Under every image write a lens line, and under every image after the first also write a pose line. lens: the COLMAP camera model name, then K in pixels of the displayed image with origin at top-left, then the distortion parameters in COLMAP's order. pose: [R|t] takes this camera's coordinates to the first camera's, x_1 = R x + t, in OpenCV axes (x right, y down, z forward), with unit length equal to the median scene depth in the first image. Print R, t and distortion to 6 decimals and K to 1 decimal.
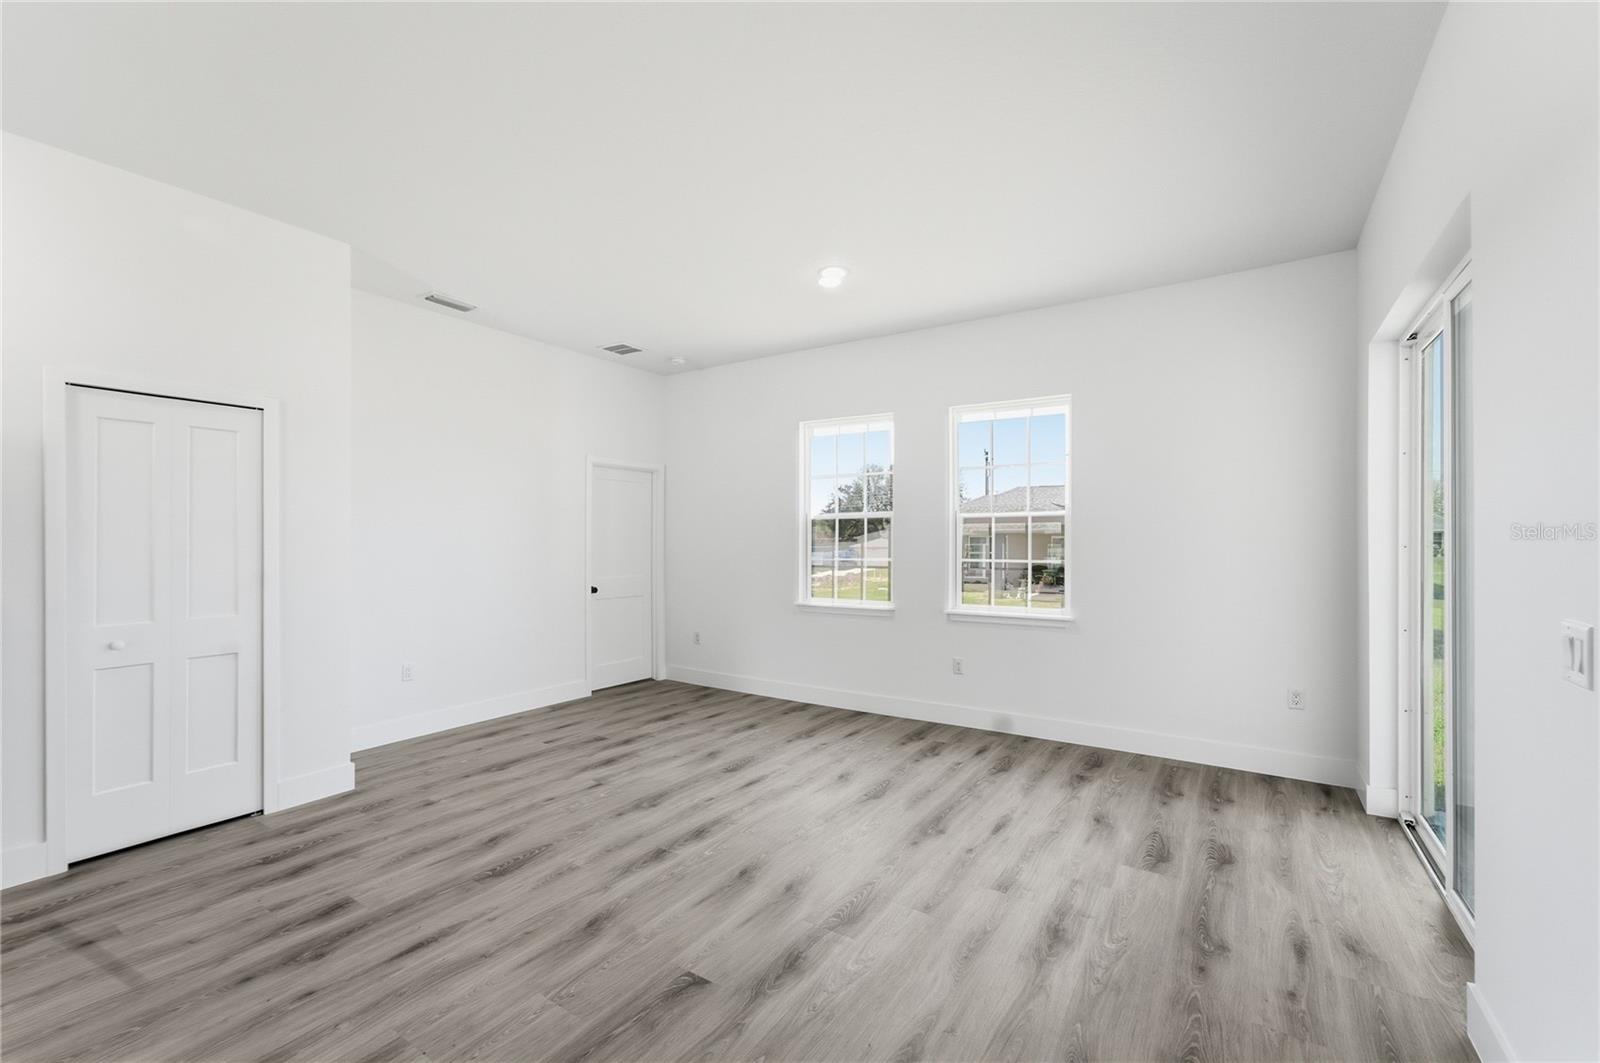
lens RADIAL K [[666.9, 0, 808.6], [0, 666.9, 534.2], [0, 0, 1]] dist [-0.001934, 0.001008]
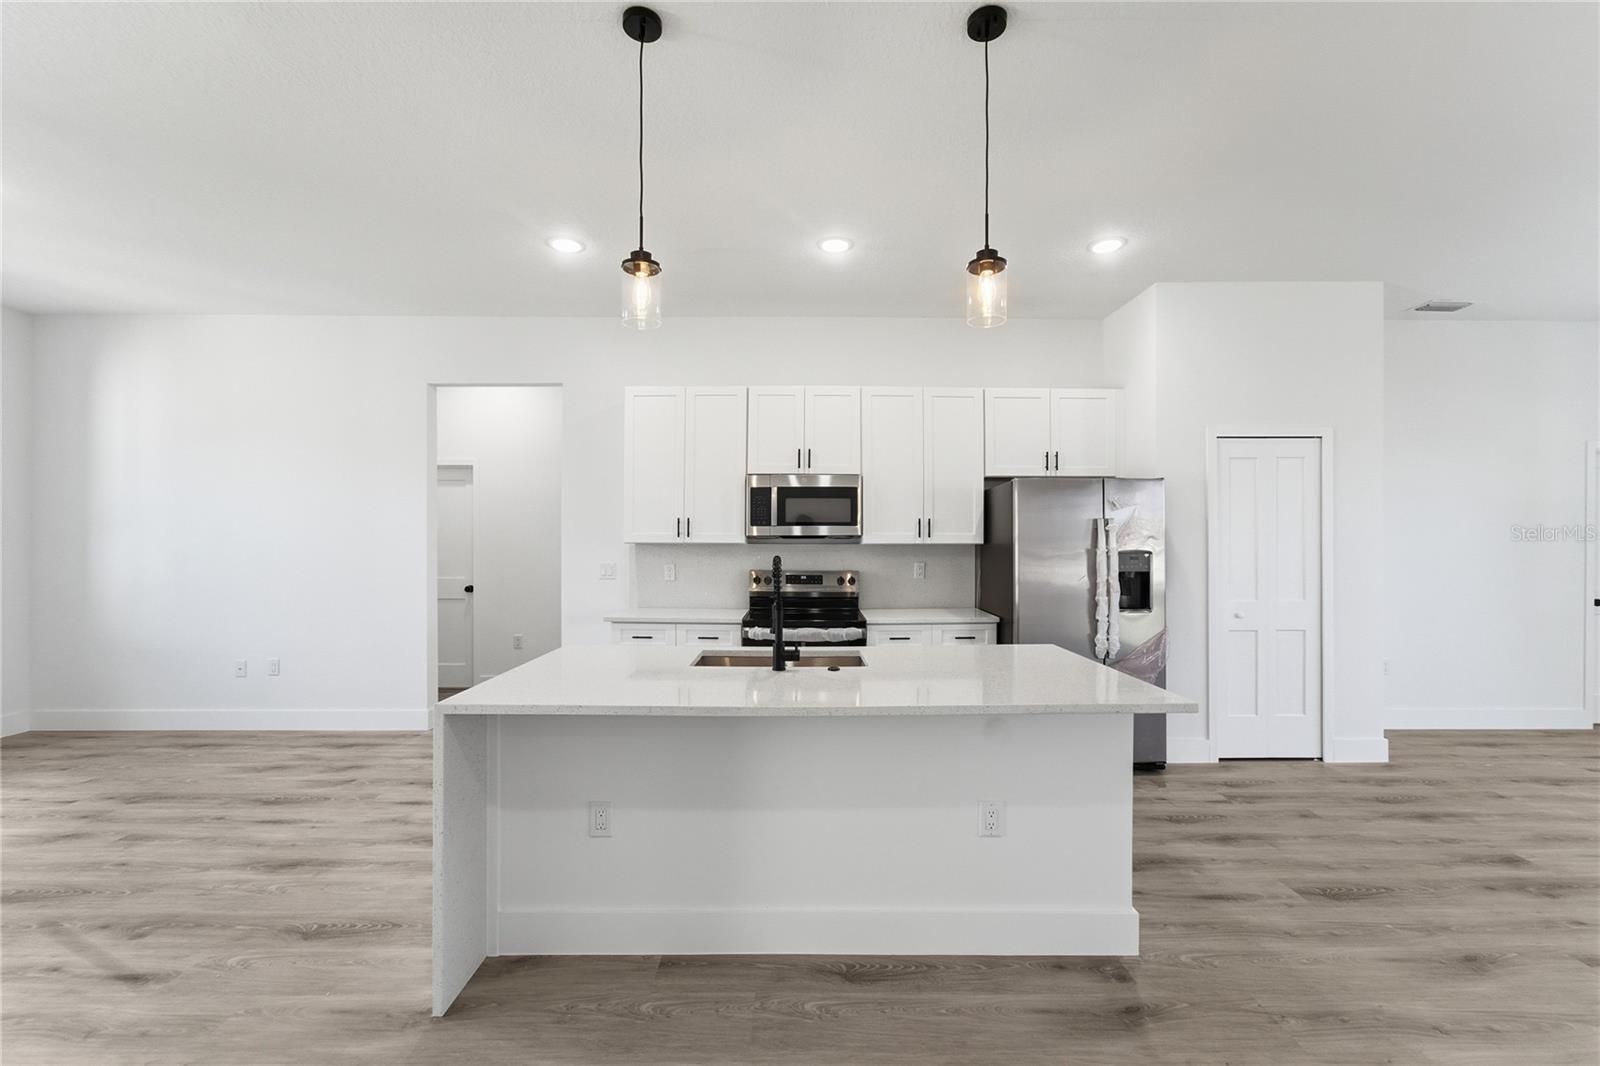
lens RADIAL K [[658.8, 0, 813.8], [0, 658.8, 537.0], [0, 0, 1]] dist [-0.018921, 0.007141]
pose [[0.547301, -0.009073, -0.836887, -0.269227], [0.005619, 0.999959, -0.007166, 0.003027], [0.836917, -0.000780, 0.547329, -0.393137]]
